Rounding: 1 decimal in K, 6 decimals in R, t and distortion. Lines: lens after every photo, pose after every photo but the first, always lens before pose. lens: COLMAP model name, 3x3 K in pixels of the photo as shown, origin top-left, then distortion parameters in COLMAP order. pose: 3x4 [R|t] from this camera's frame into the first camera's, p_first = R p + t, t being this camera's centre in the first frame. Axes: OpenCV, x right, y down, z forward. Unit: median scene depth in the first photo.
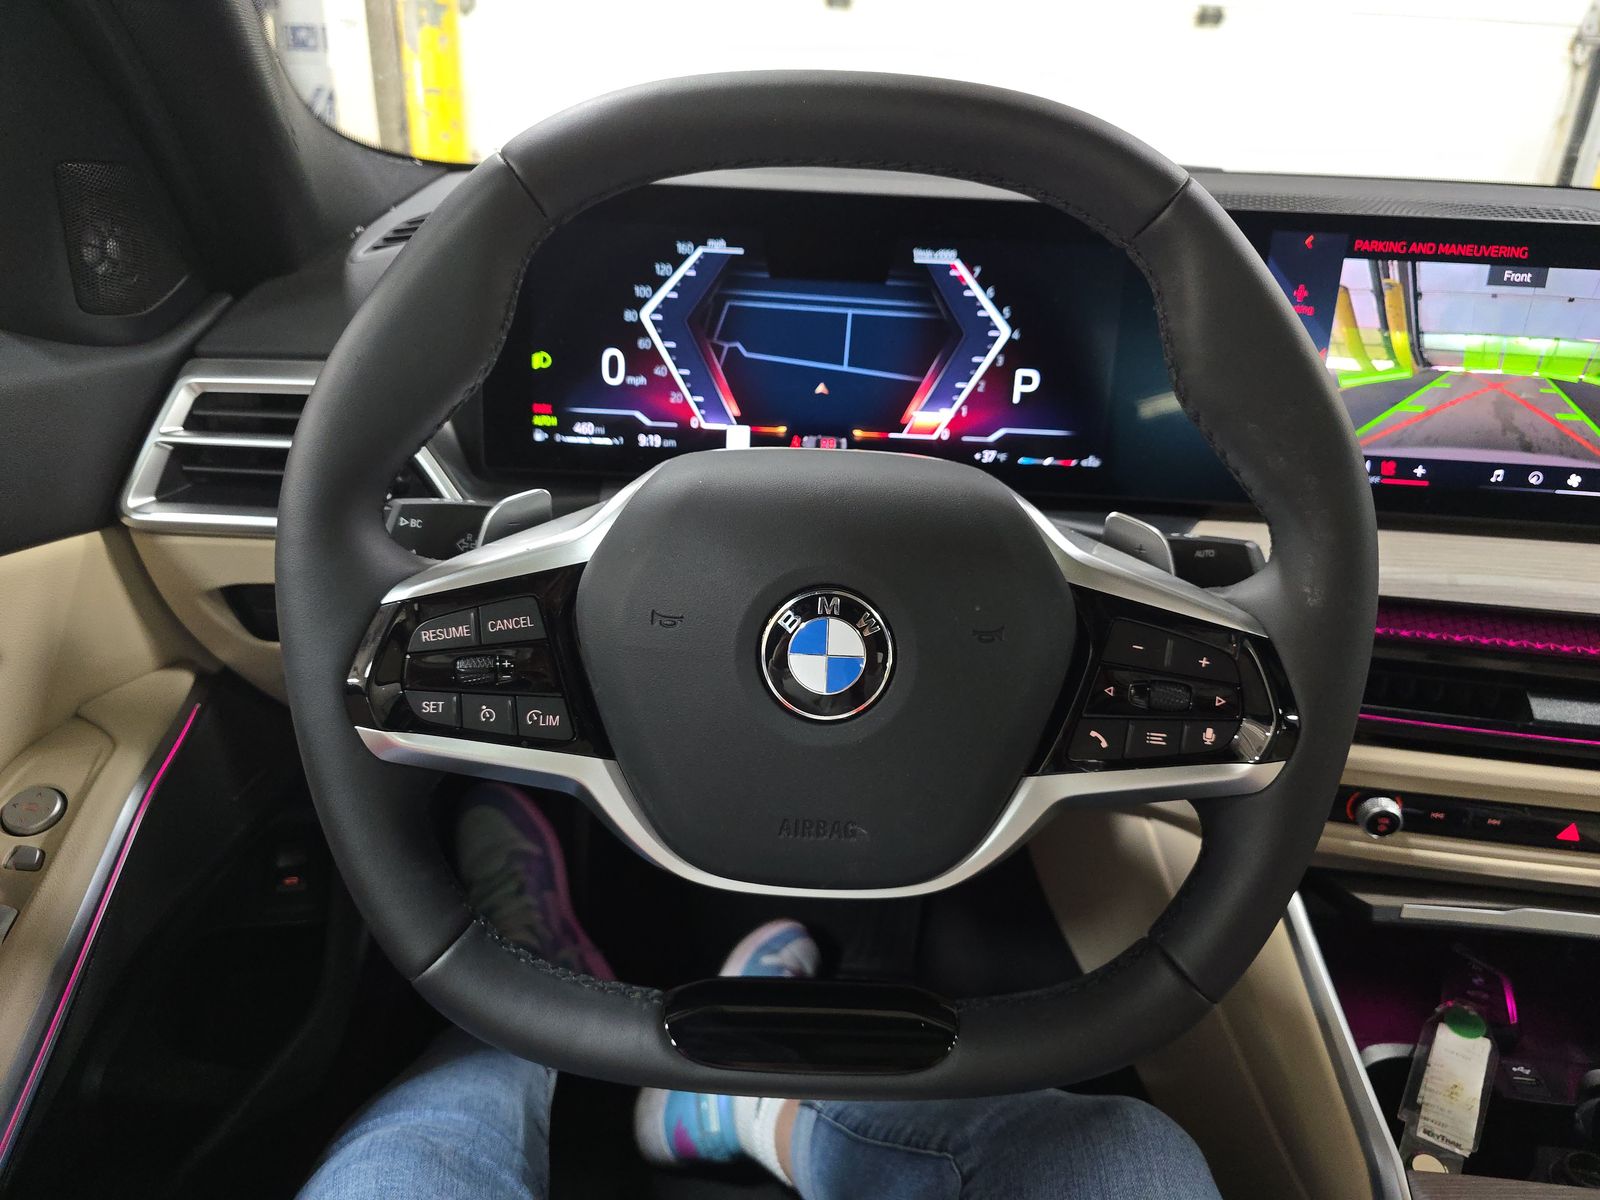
lens RADIAL K [[1078.1, 0, 800.0], [0, 1078.1, 600.0], [0, 0, 1]] dist [-0.000369, -0.005662]
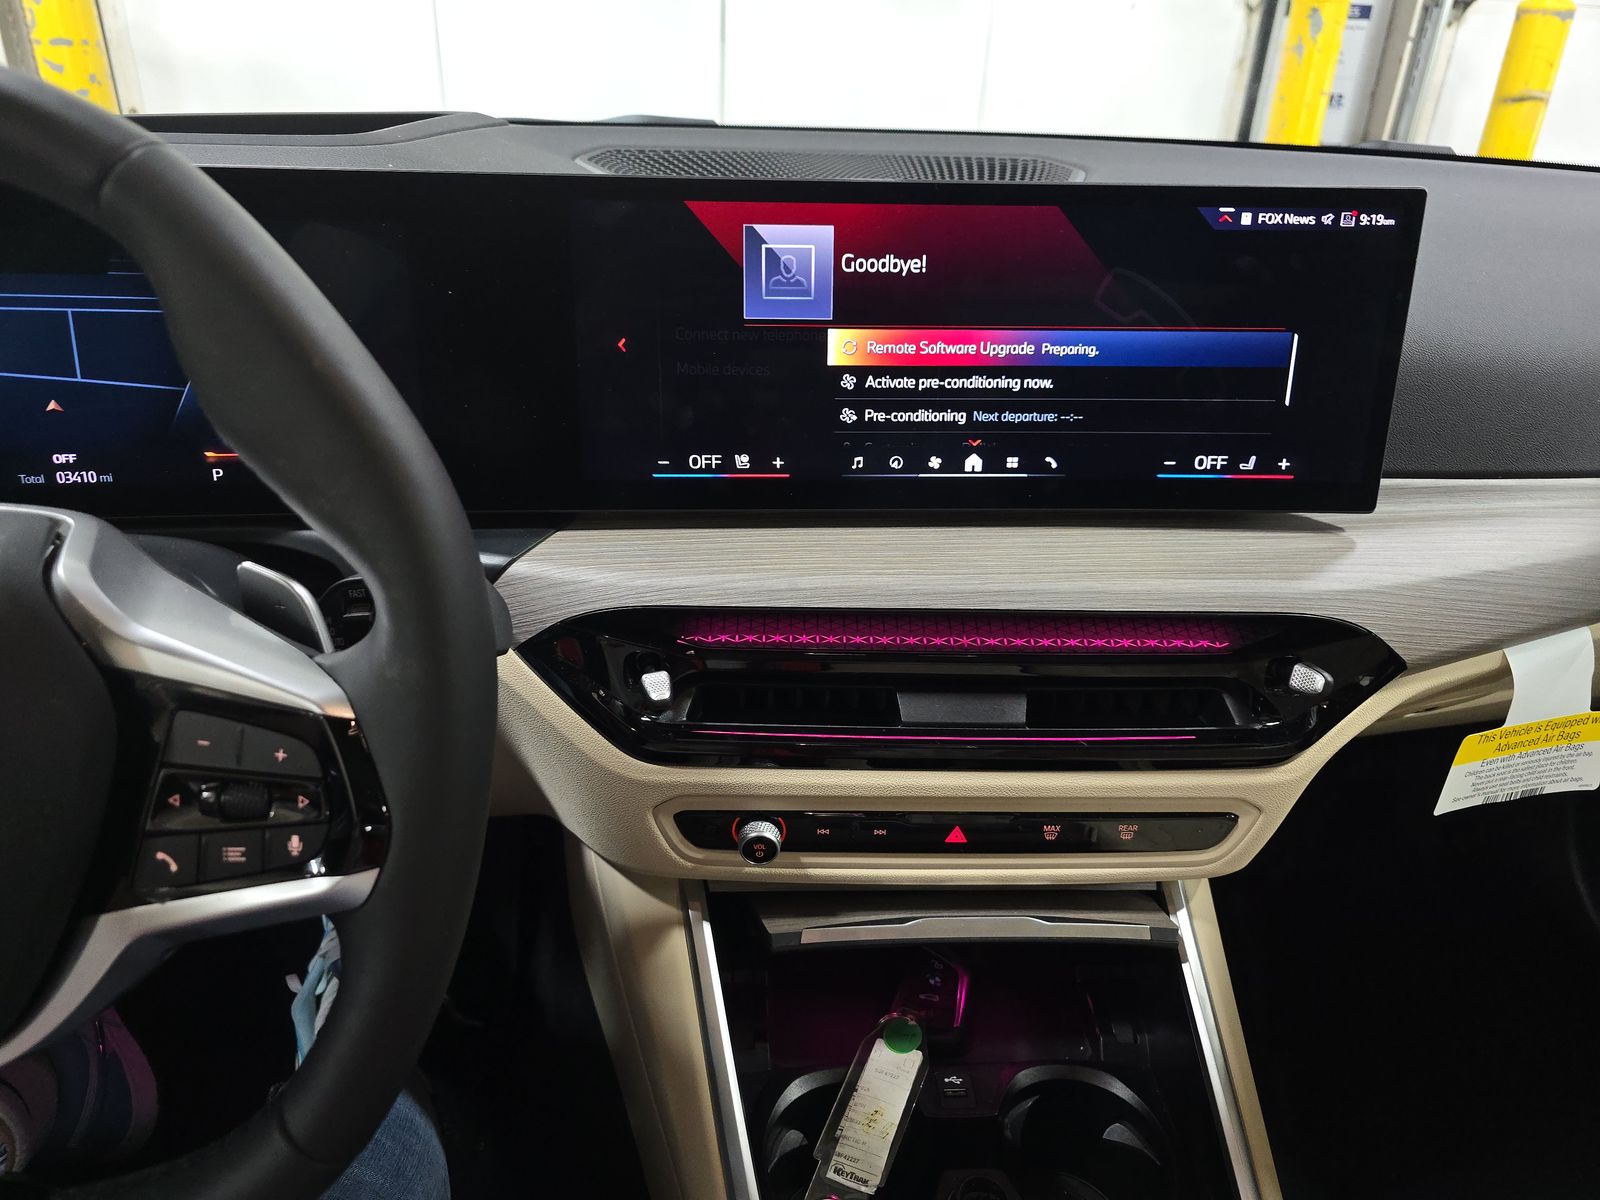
lens RADIAL K [[1047.6, 0, 800.0], [0, 1047.6, 600.0], [0, 0, 1]] dist [0.066909, -0.067507]
pose [[0.984574, -0.085630, 0.152582, 0.451462], [0.078908, 0.995648, 0.049588, -0.046176], [-0.156164, -0.036783, 0.987046, 0.114159]]
